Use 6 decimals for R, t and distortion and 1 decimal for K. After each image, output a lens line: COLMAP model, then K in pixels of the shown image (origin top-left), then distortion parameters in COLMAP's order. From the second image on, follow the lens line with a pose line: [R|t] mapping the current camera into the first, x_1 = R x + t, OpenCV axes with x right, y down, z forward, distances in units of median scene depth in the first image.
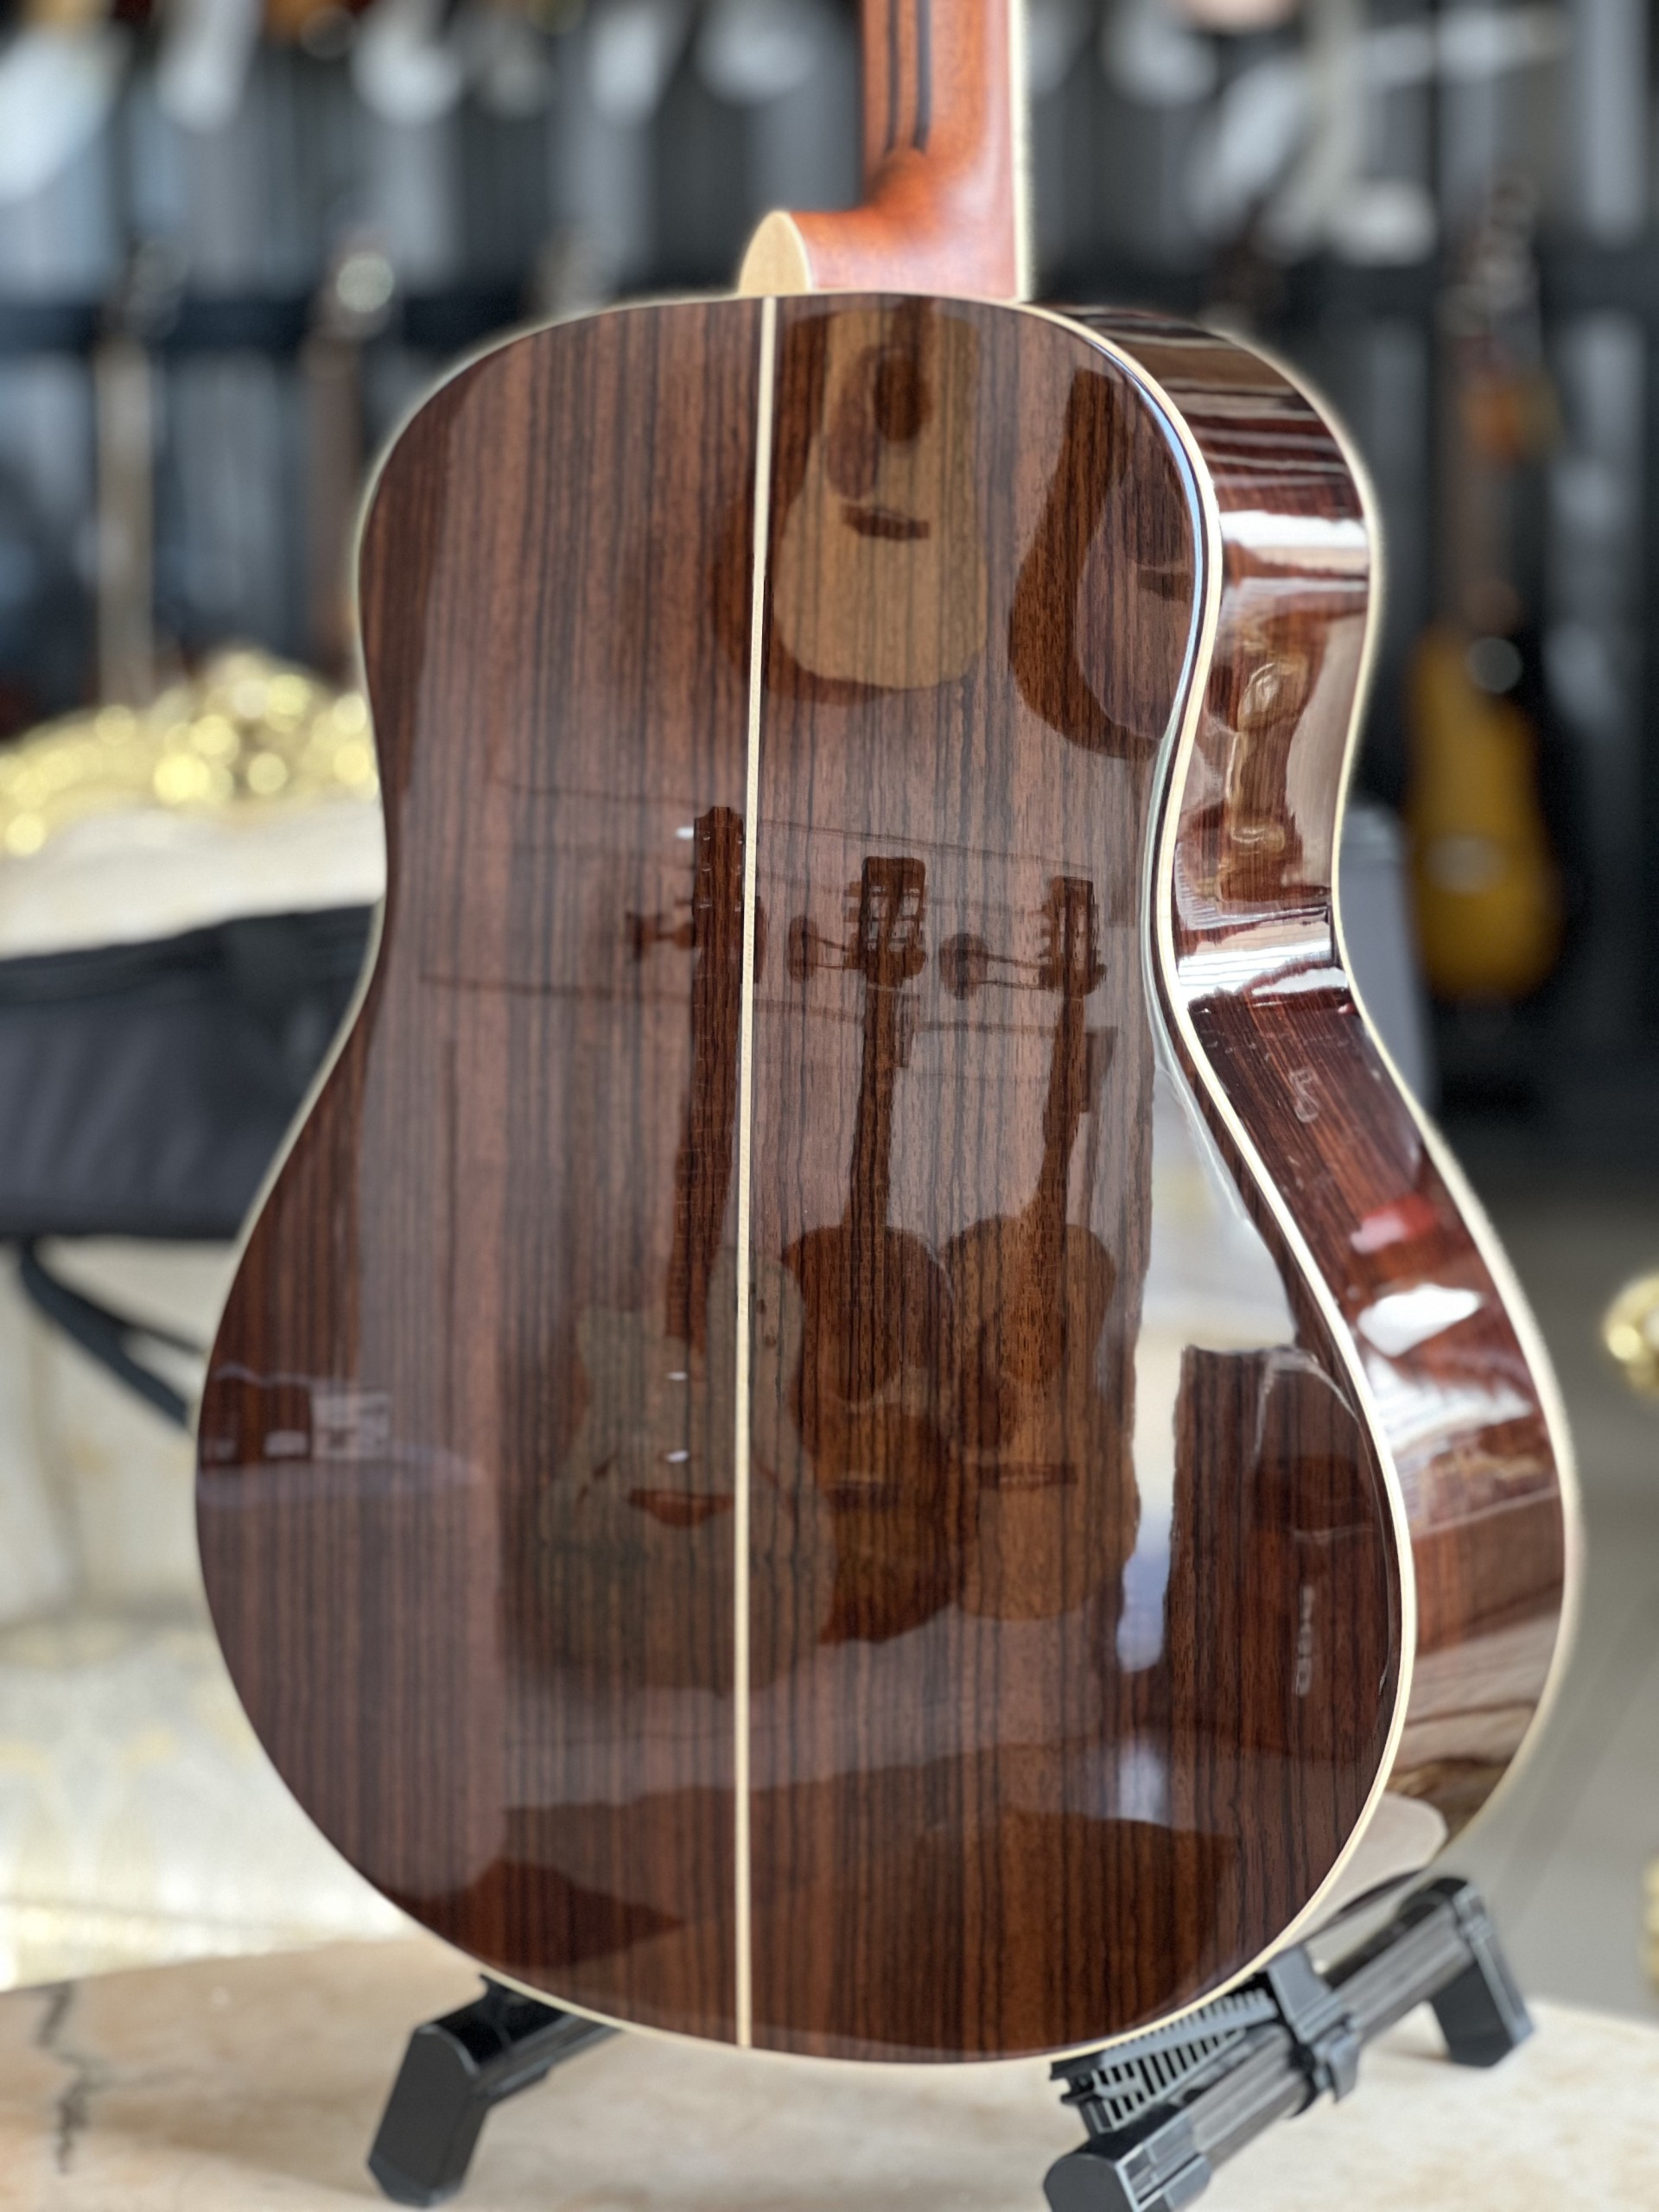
lens RADIAL K [[5982.9, 0, 838.0], [0, 5982.9, 1112.3], [0, 0, 1]] dist [0.247563, 0.000000]
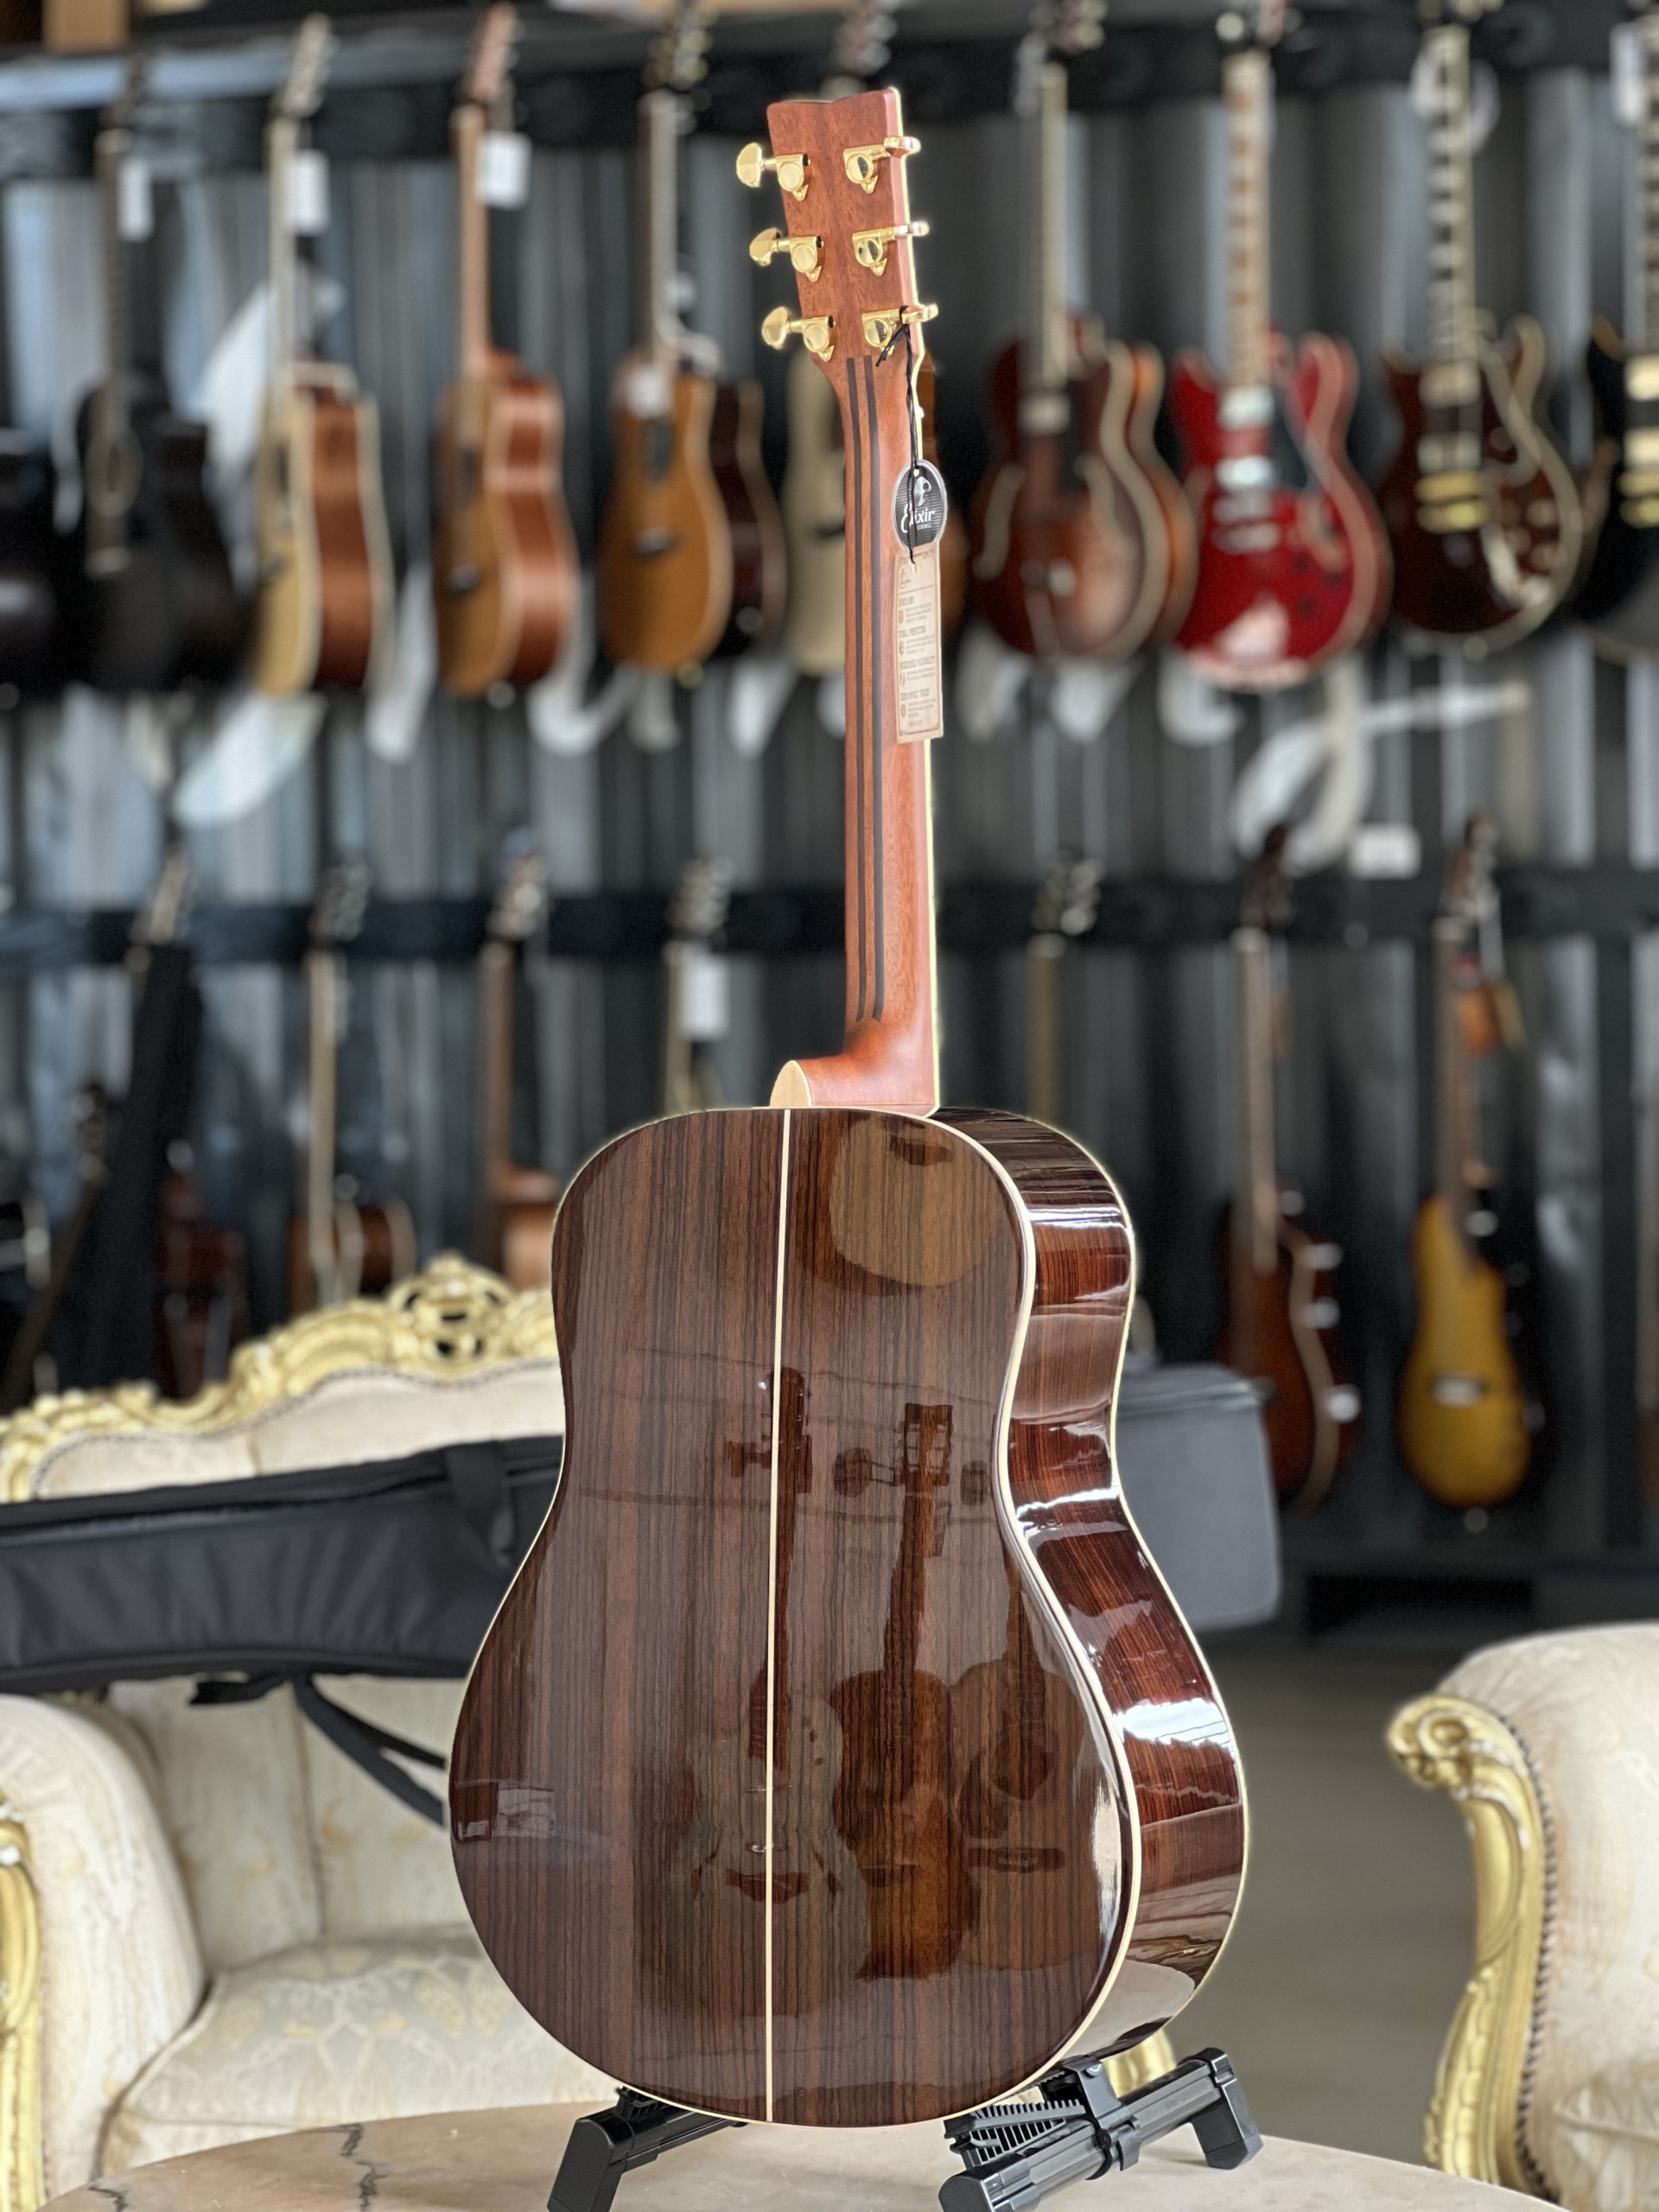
lens RADIAL K [[5982.9, 0, 813.7], [0, 5982.9, 1087.1], [0, 0, 1]] dist [0.247563, 0.000000]
pose [[0.999626, 0.001952, -0.027275, 0.041186], [-0.004348, 0.996106, -0.088057, 0.012142], [0.026997, 0.088142, 0.995742, -0.703312]]
